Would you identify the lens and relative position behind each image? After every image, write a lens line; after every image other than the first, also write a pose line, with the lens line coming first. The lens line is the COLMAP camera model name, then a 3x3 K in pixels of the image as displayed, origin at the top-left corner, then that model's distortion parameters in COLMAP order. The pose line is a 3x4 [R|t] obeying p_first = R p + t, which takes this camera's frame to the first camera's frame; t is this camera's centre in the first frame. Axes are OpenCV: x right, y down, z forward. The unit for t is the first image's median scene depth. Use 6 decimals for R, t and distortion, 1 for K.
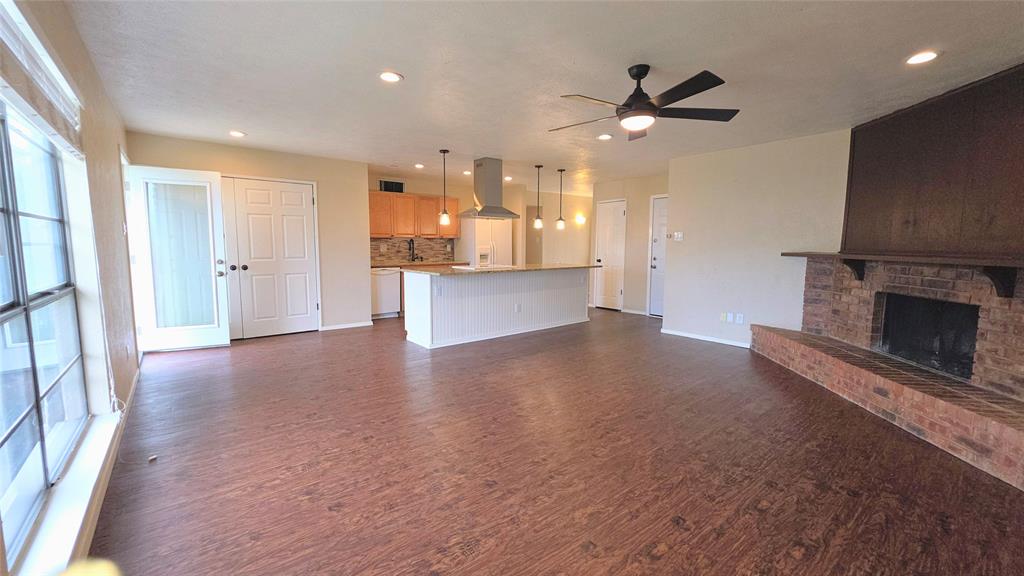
lens RADIAL K [[411.3, 0, 512.5], [0, 411.3, 288.6], [0, 0, 1]] dist [0.002703, -0.000098]
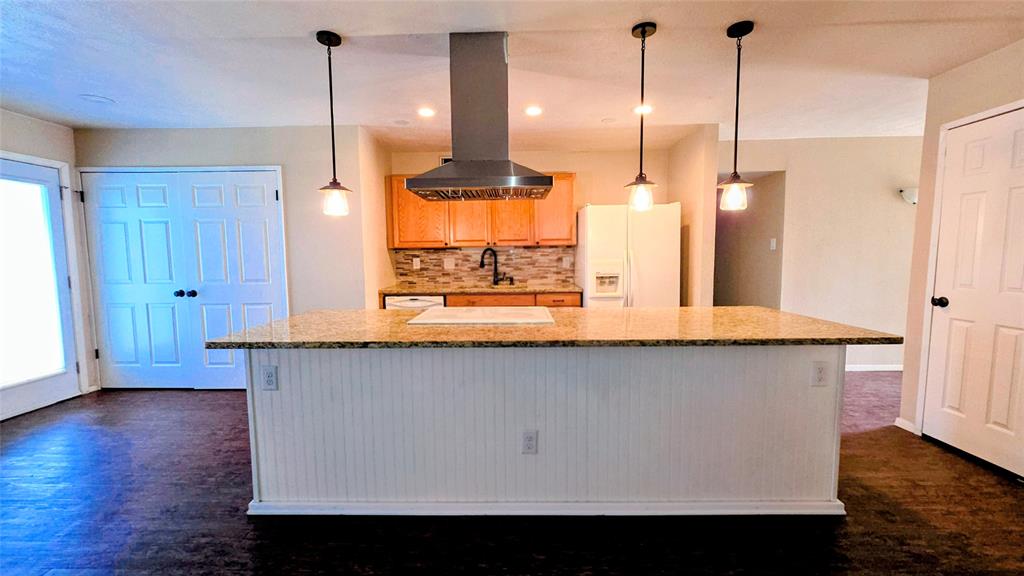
lens RADIAL K [[411.3, 0, 509.1], [0, 411.3, 289.6], [0, 0, 1]] dist [0.002703, -0.000098]
pose [[0.761629, 0.045263, -0.646430, 0.167506], [-0.054594, 0.998493, 0.005592, -0.062762], [0.645709, 0.031033, 0.762953, 0.541163]]
